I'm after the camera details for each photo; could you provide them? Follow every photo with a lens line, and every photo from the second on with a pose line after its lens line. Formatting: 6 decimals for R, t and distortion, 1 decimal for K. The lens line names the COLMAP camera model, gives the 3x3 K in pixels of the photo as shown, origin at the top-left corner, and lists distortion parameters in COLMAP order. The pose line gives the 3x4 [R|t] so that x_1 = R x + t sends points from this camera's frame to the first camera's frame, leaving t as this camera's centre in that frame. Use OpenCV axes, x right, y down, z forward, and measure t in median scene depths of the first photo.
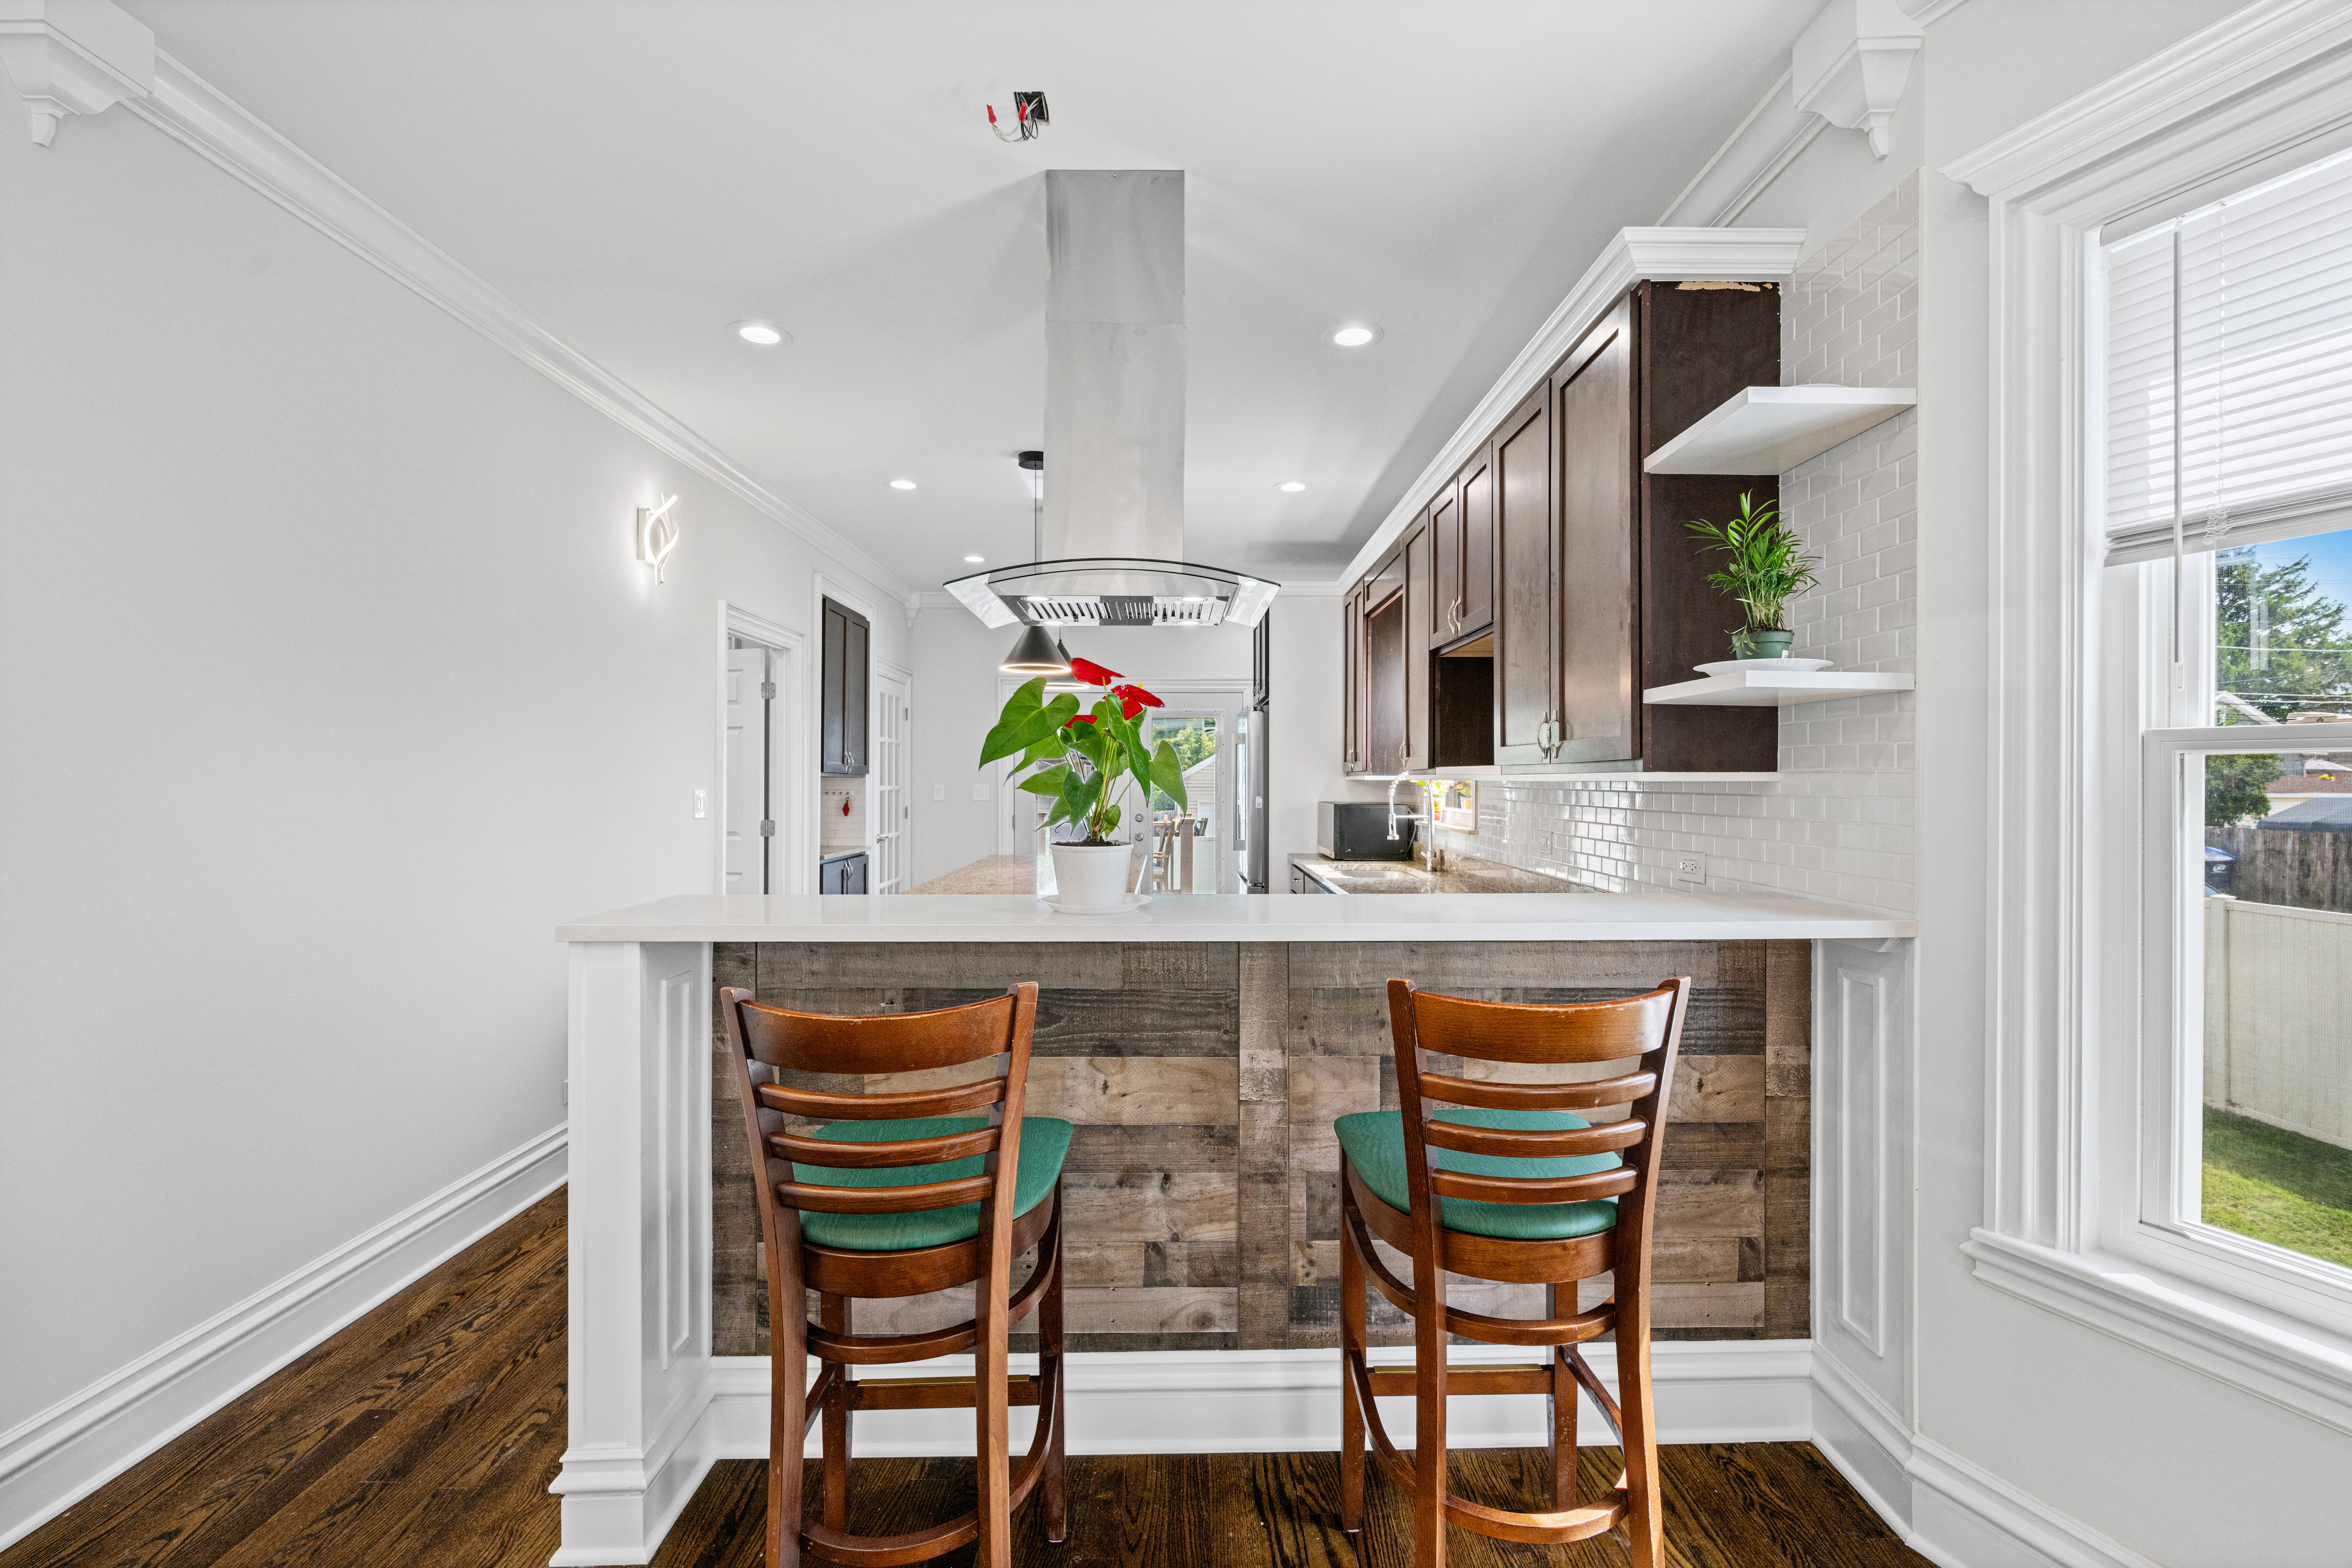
lens RADIAL K [[986.4, 0, 1184.0], [0, 986.4, 777.4], [0, 0, 1]] dist [0.000131, -0.000059]
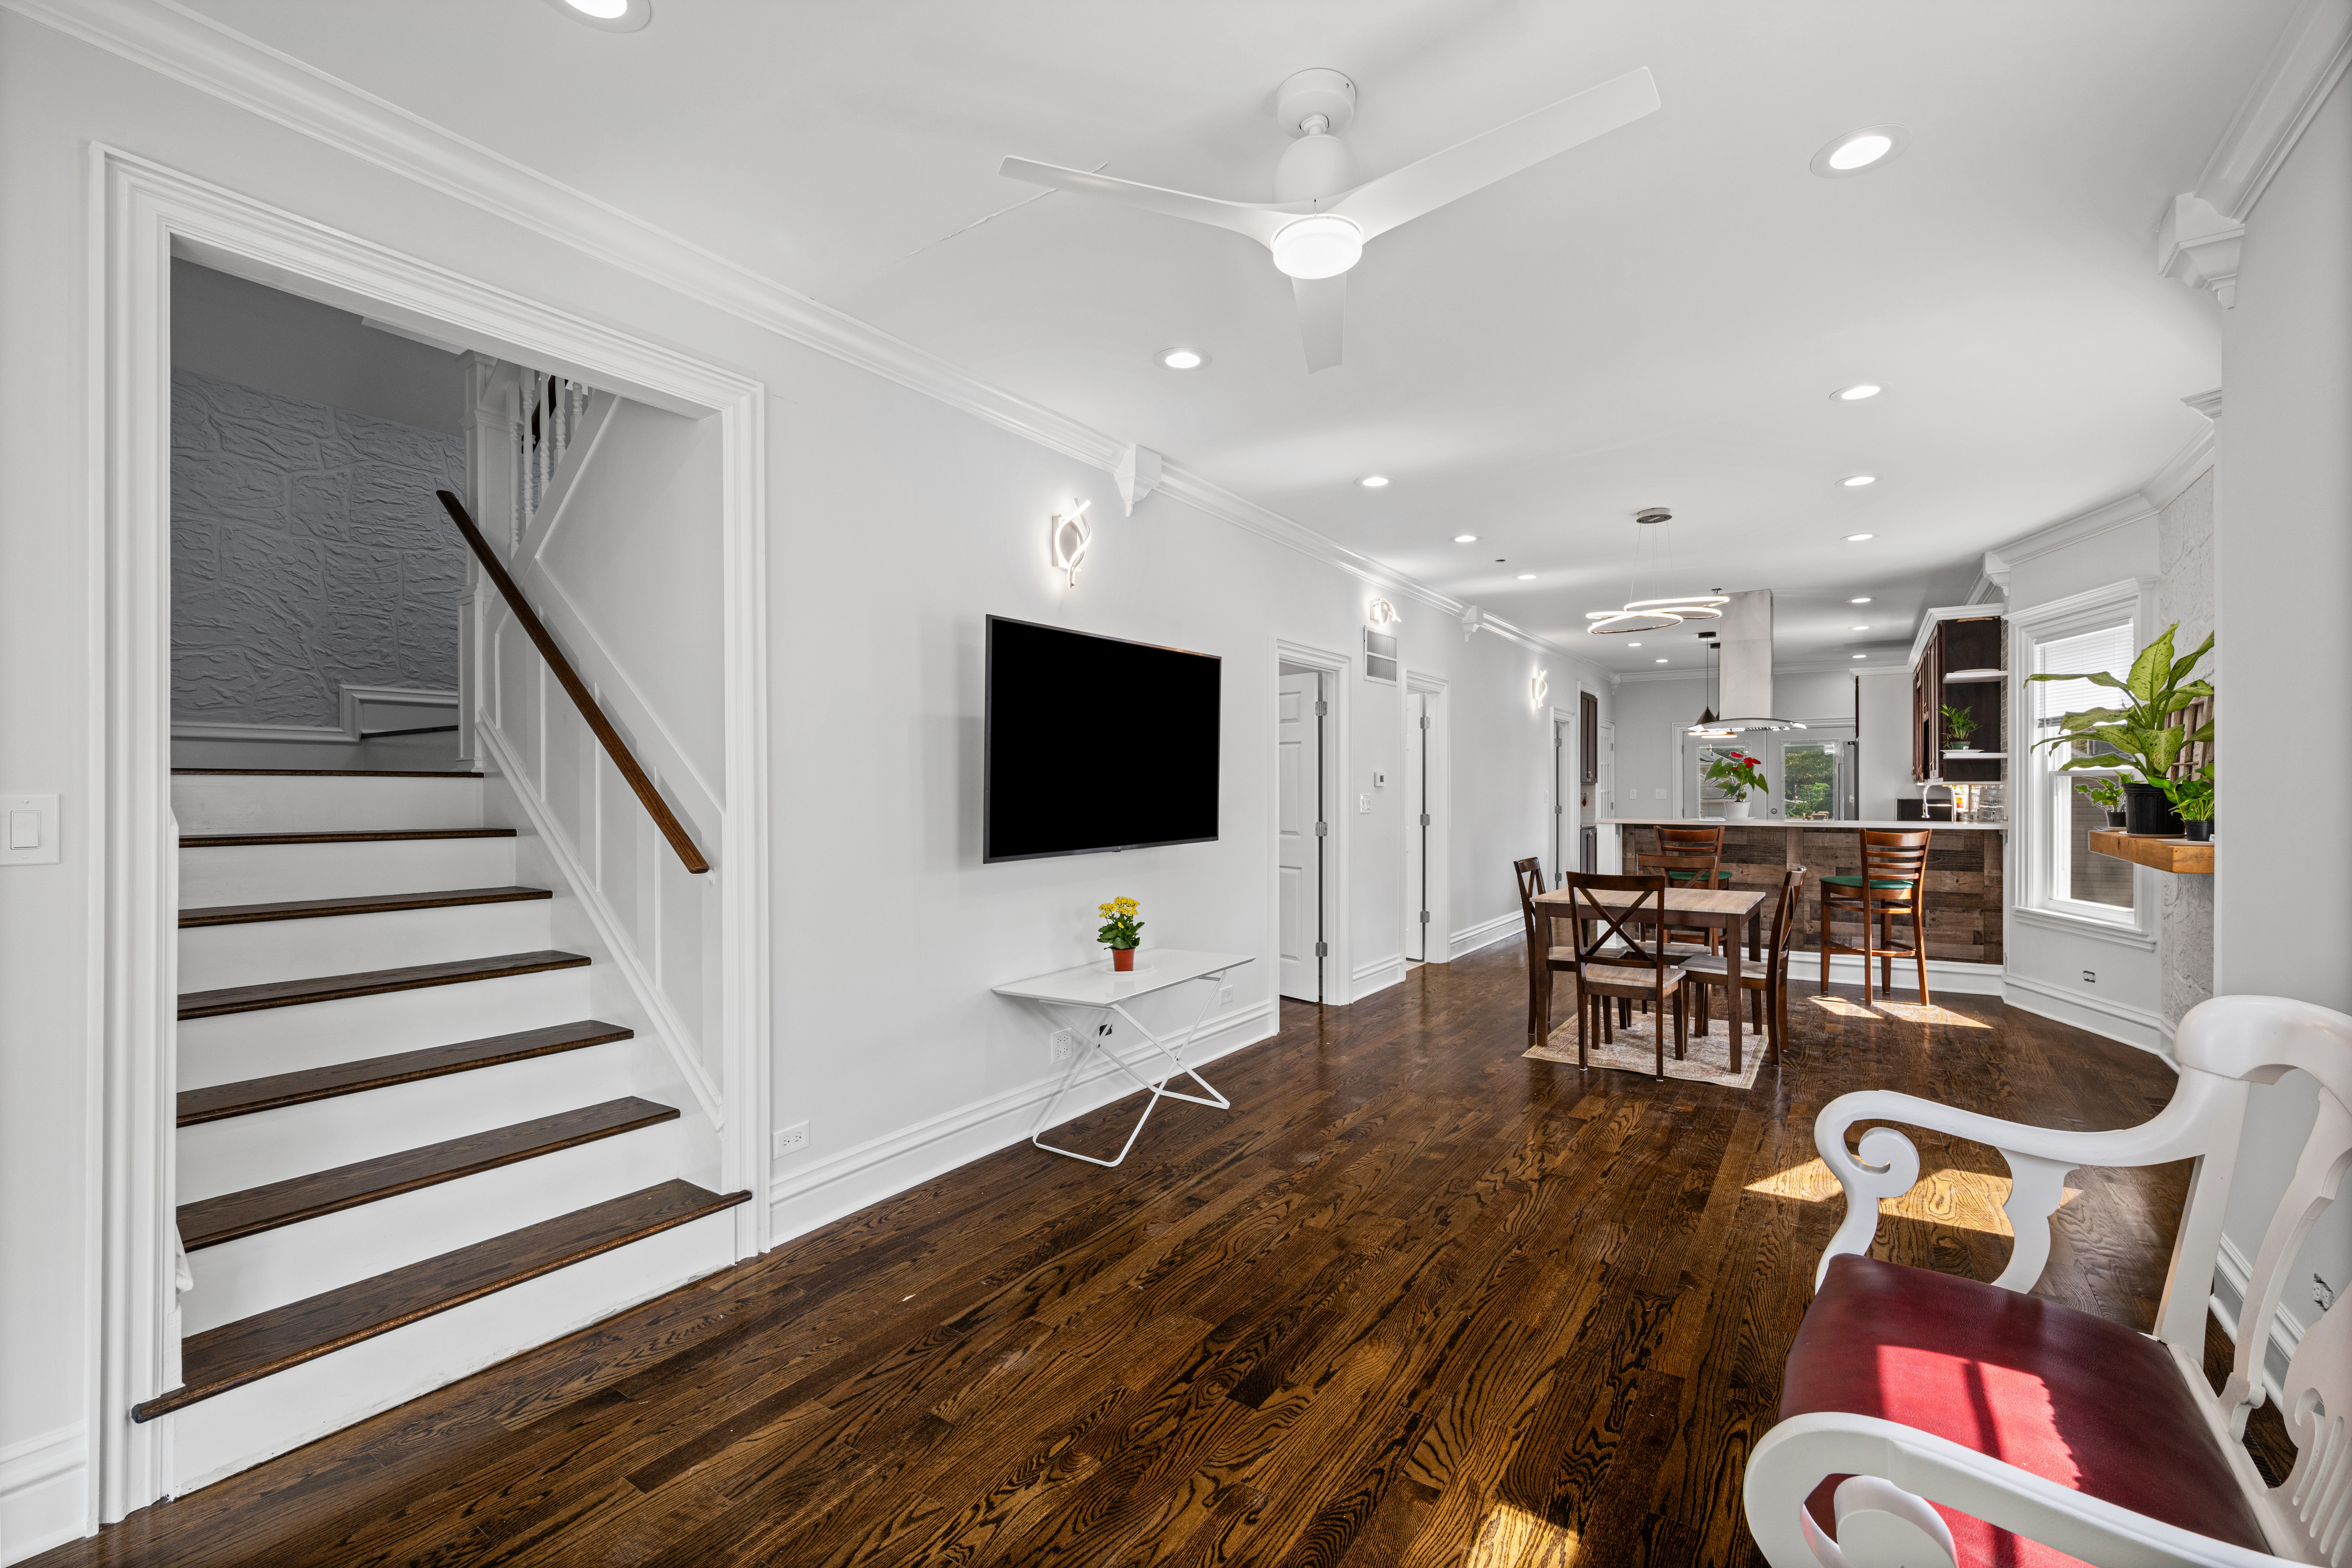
lens RADIAL K [[986.4, 0, 1190.6], [0, 986.4, 784.5], [0, 0, 1]] dist [0.000131, -0.000059]
pose [[0.825225, -0.001874, -0.564802, 0.282790], [0.000265, 0.999996, -0.002930, 0.012610], [0.564805, 0.002268, 0.825222, -2.984896]]
